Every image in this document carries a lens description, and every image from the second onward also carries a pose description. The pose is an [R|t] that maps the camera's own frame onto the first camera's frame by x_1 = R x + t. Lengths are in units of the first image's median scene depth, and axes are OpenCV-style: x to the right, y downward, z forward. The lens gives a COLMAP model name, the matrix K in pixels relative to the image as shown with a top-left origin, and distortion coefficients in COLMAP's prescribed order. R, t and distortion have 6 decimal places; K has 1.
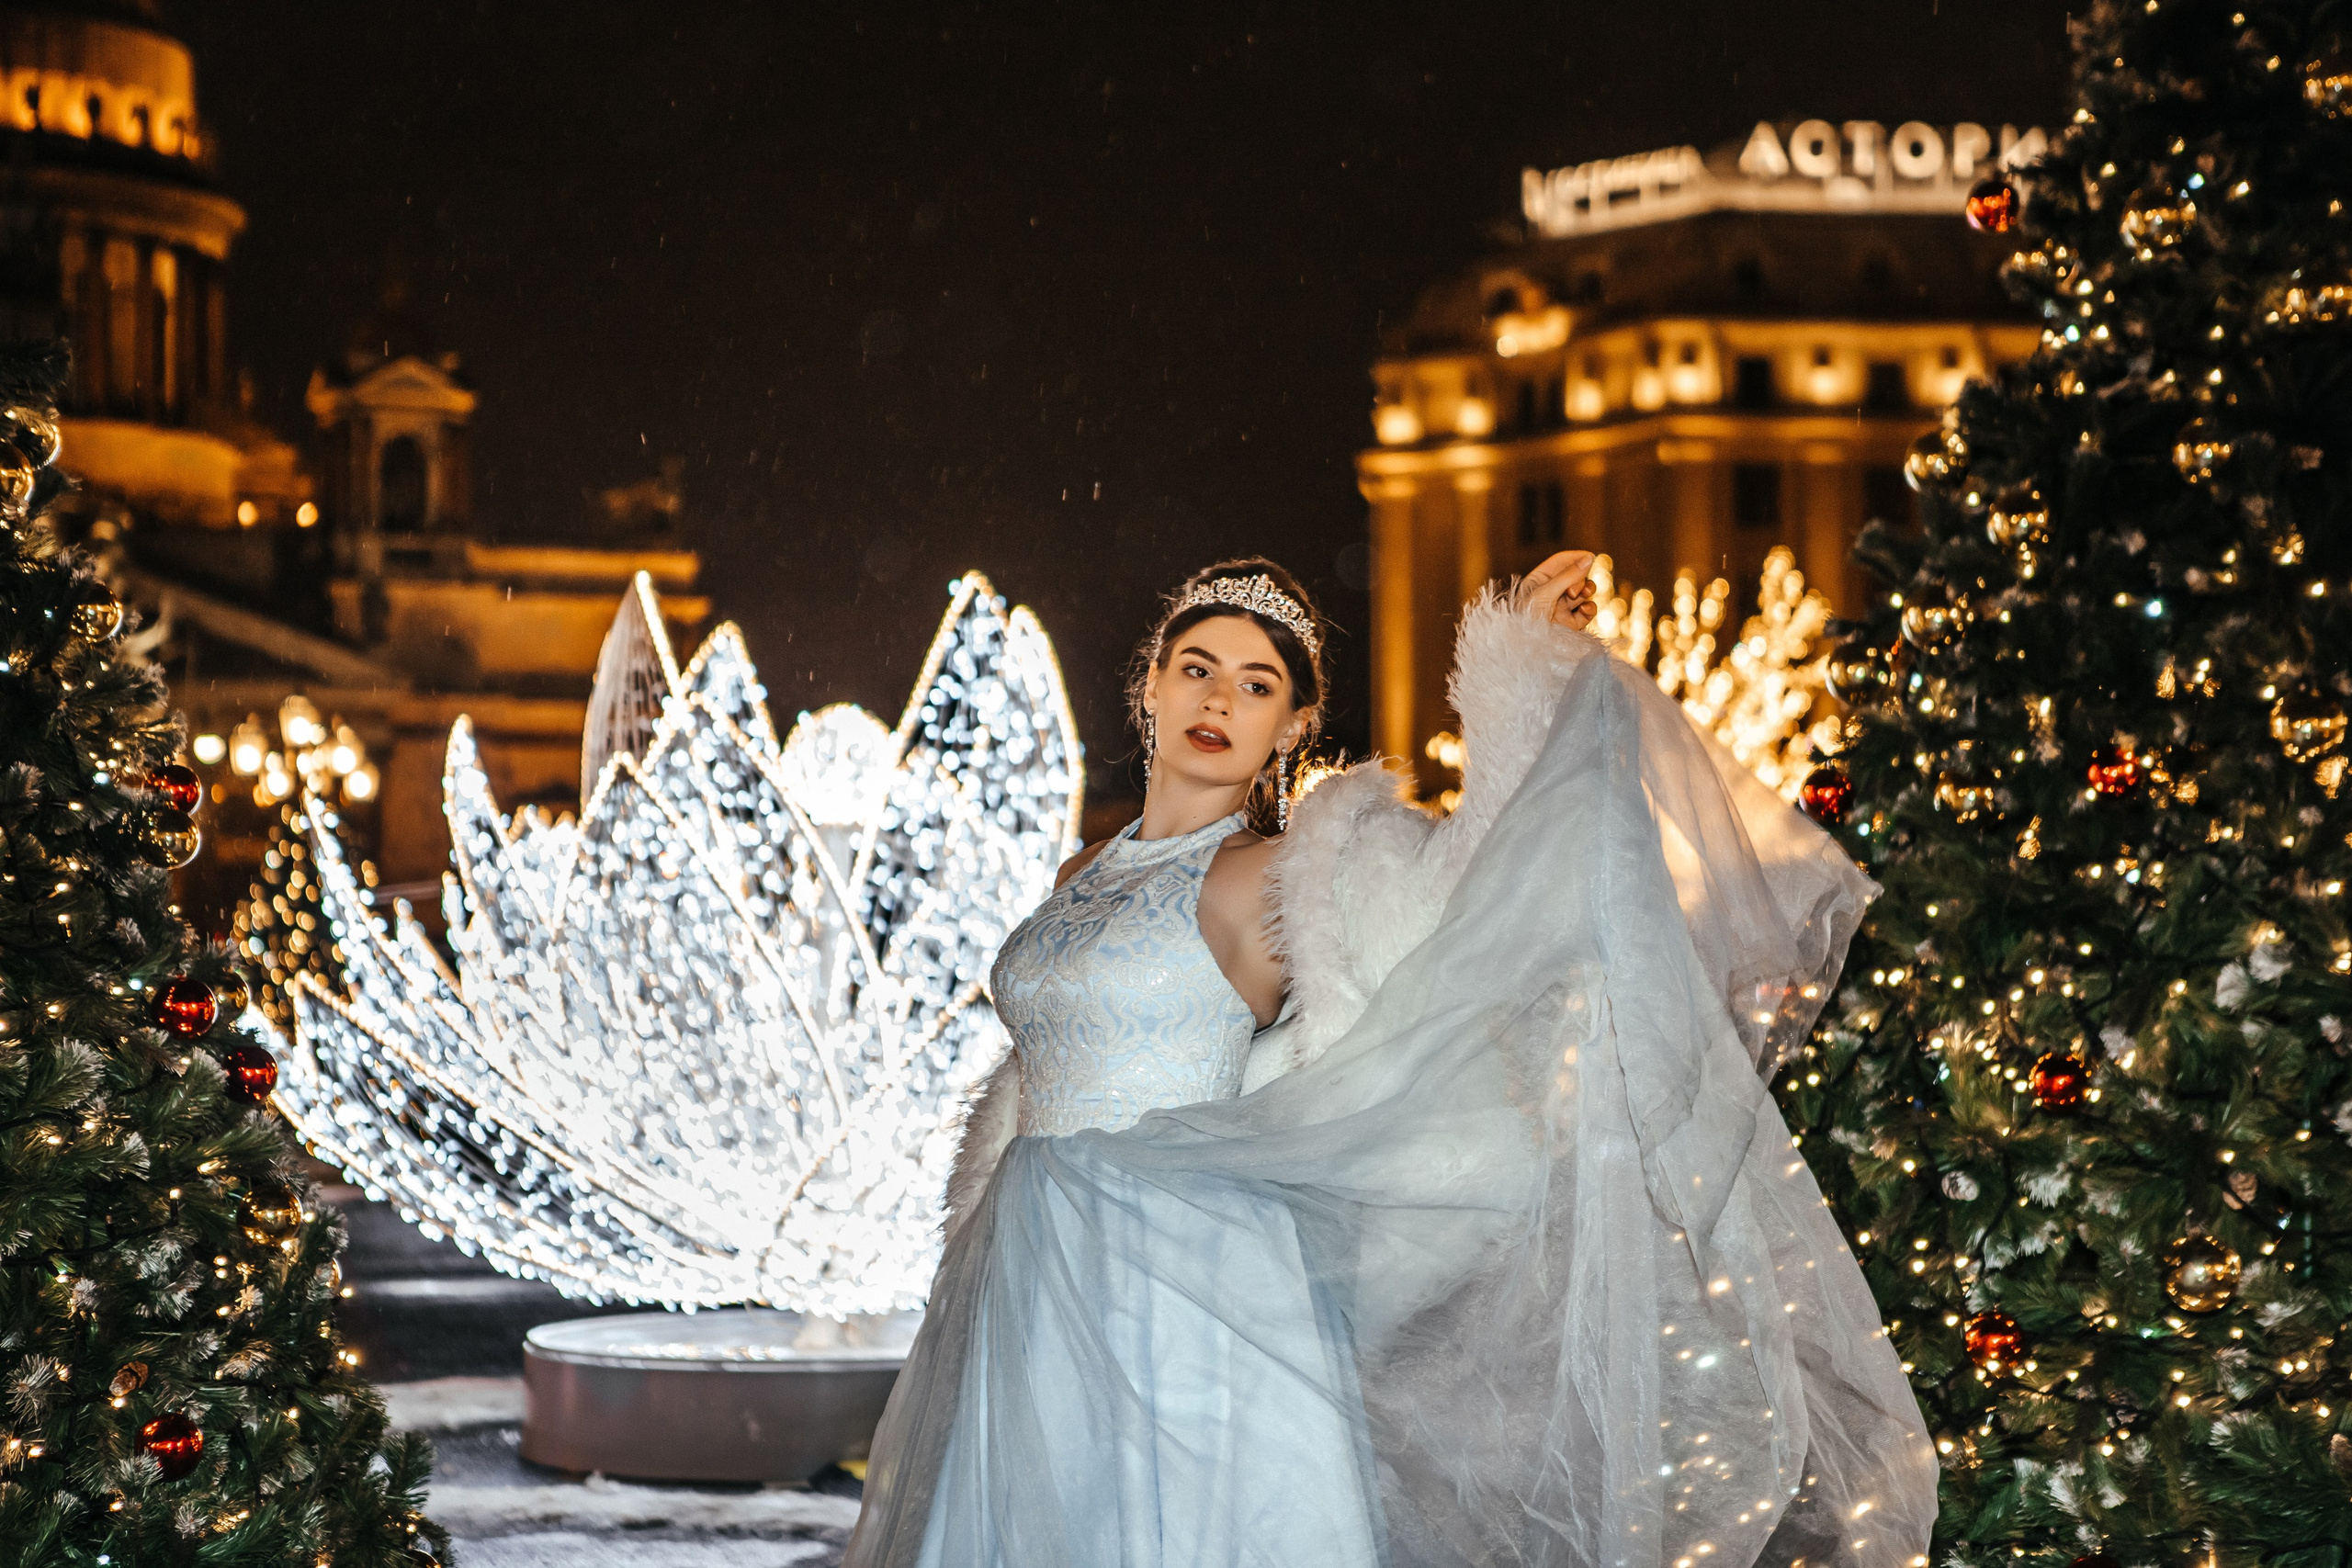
lens RADIAL K [[4554.2, 0, 1203.8], [0, 4554.2, 773.0], [0, 0, 1]] dist [0.220316, 0.000000]
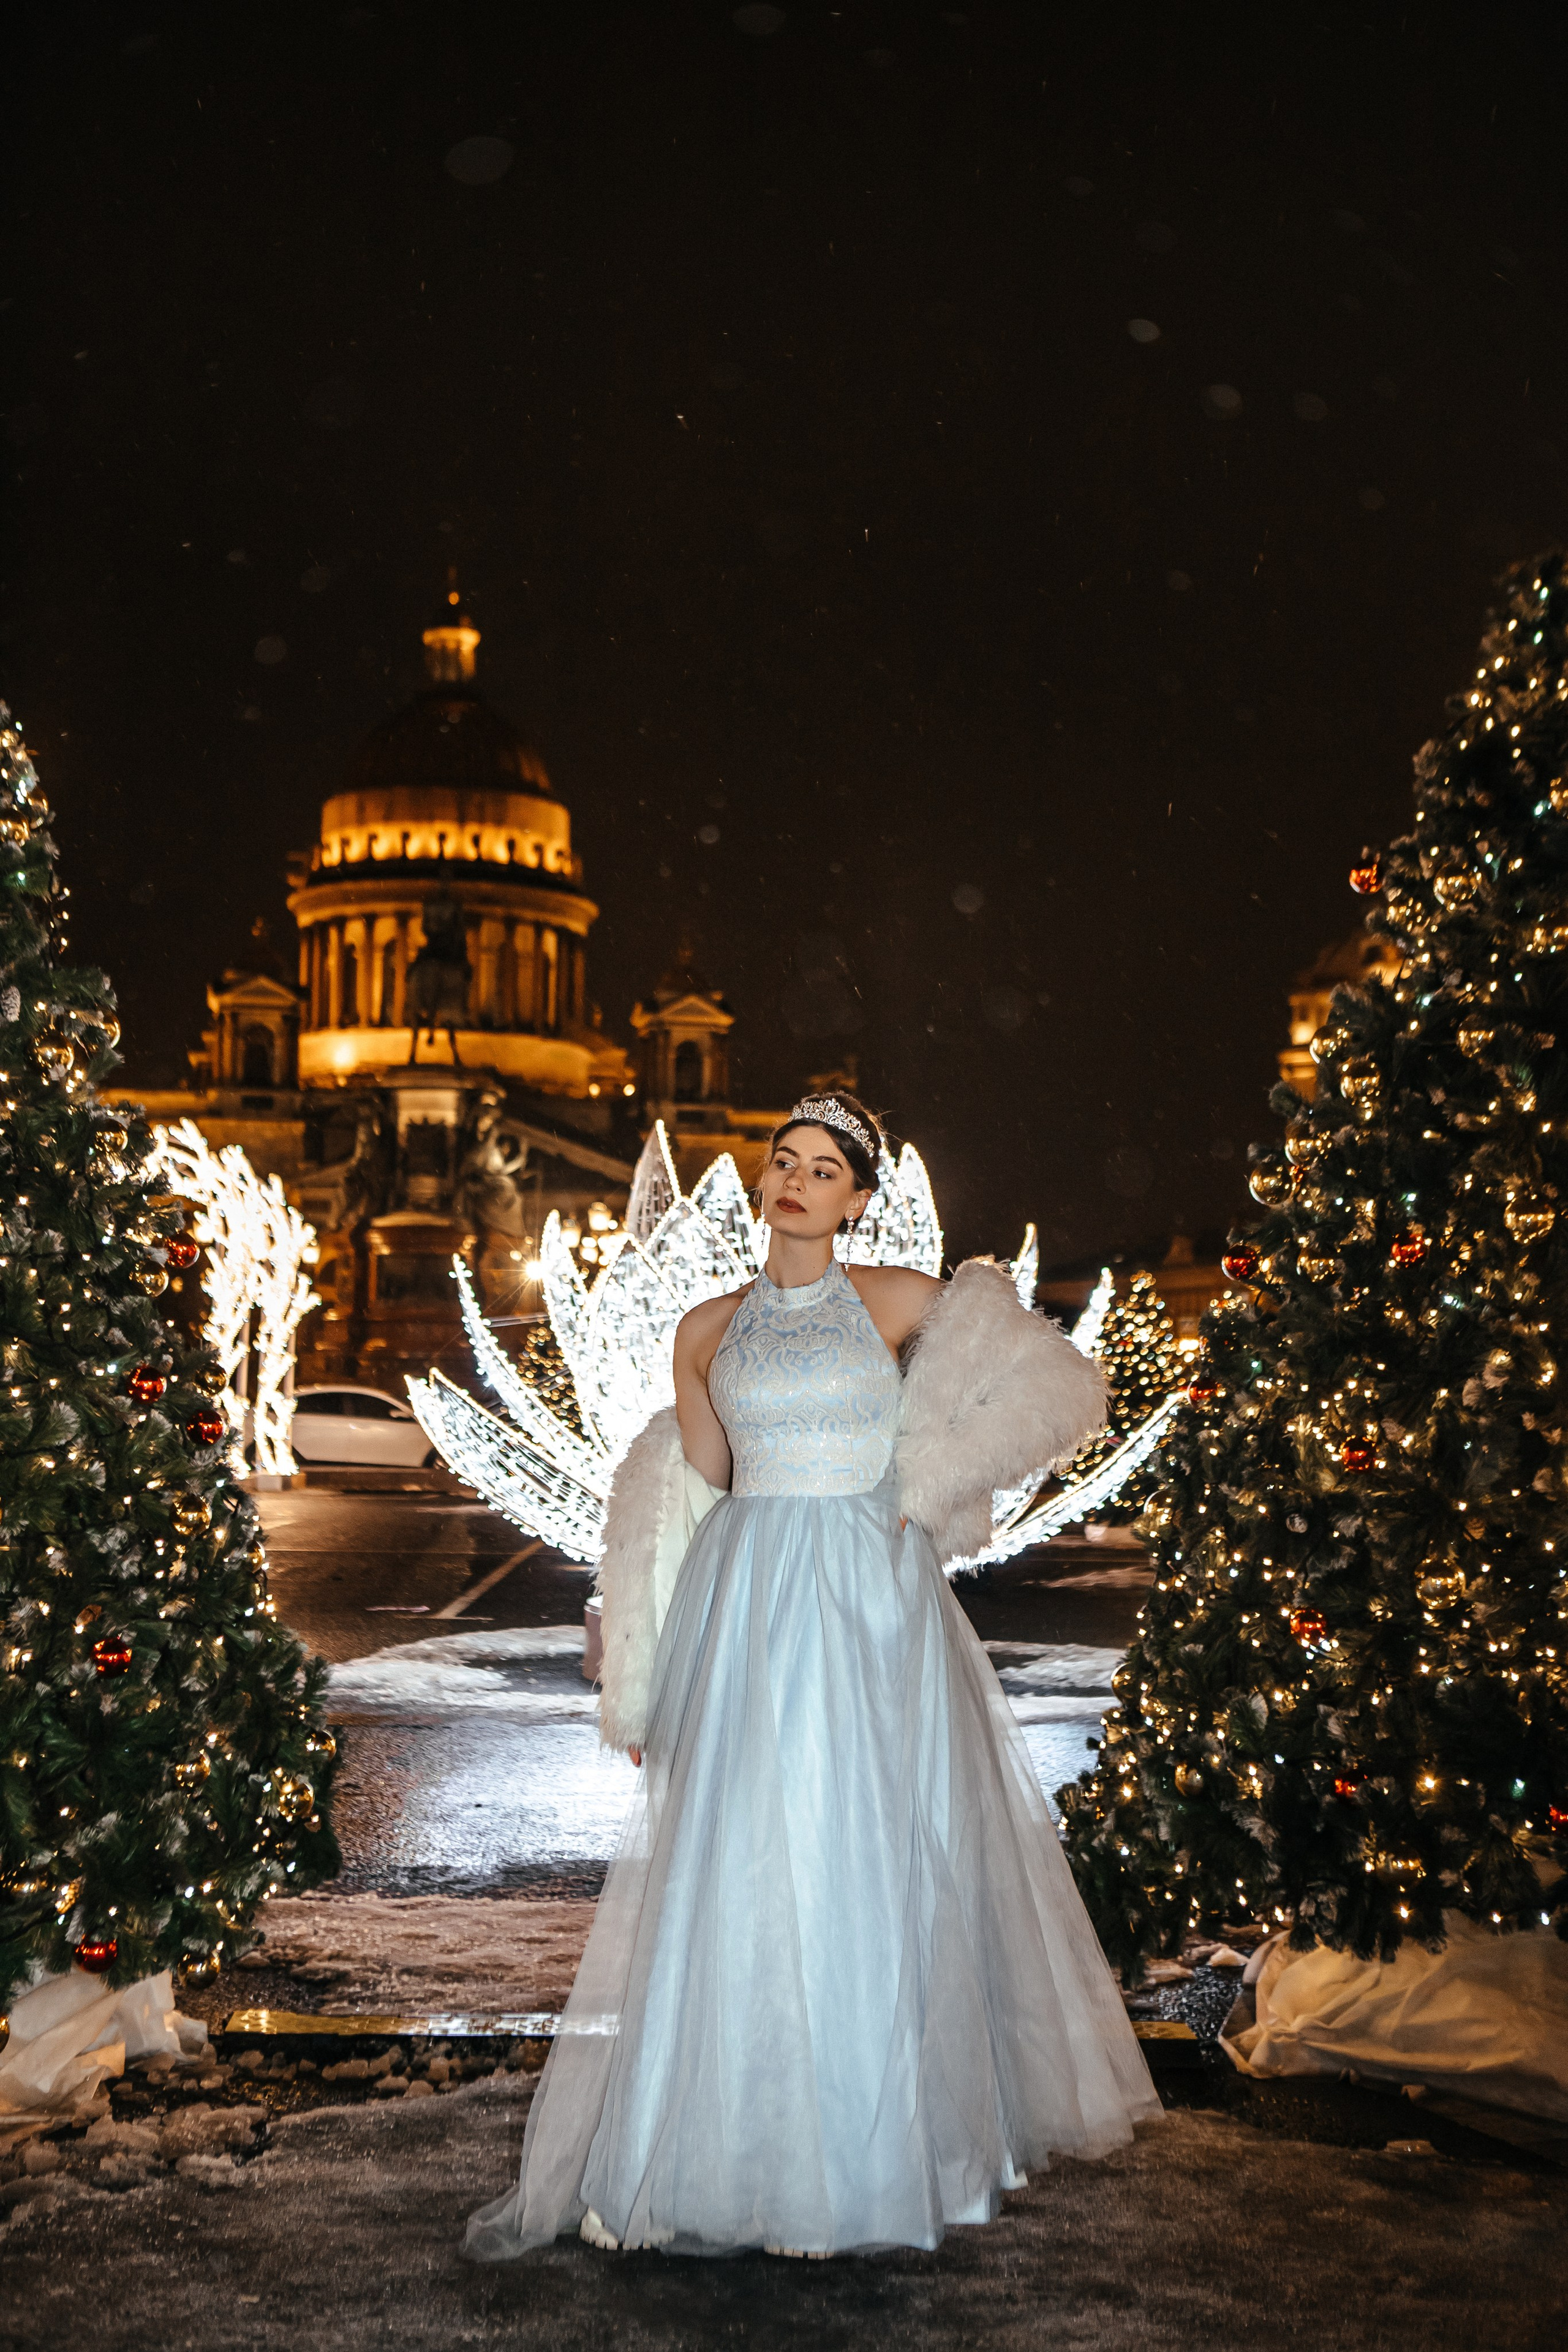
lens RADIAL K [[2881.0, 0, 785.3], [0, 2881.0, 1183.7], [0, 0, 1]] dist [-0.026887, 0.000000]
pose [[0.989780, 0.006266, -0.142464, 0.126955], [-0.009724, 0.999674, -0.023591, 0.002622], [0.142270, 0.024735, 0.989519, 0.040317]]
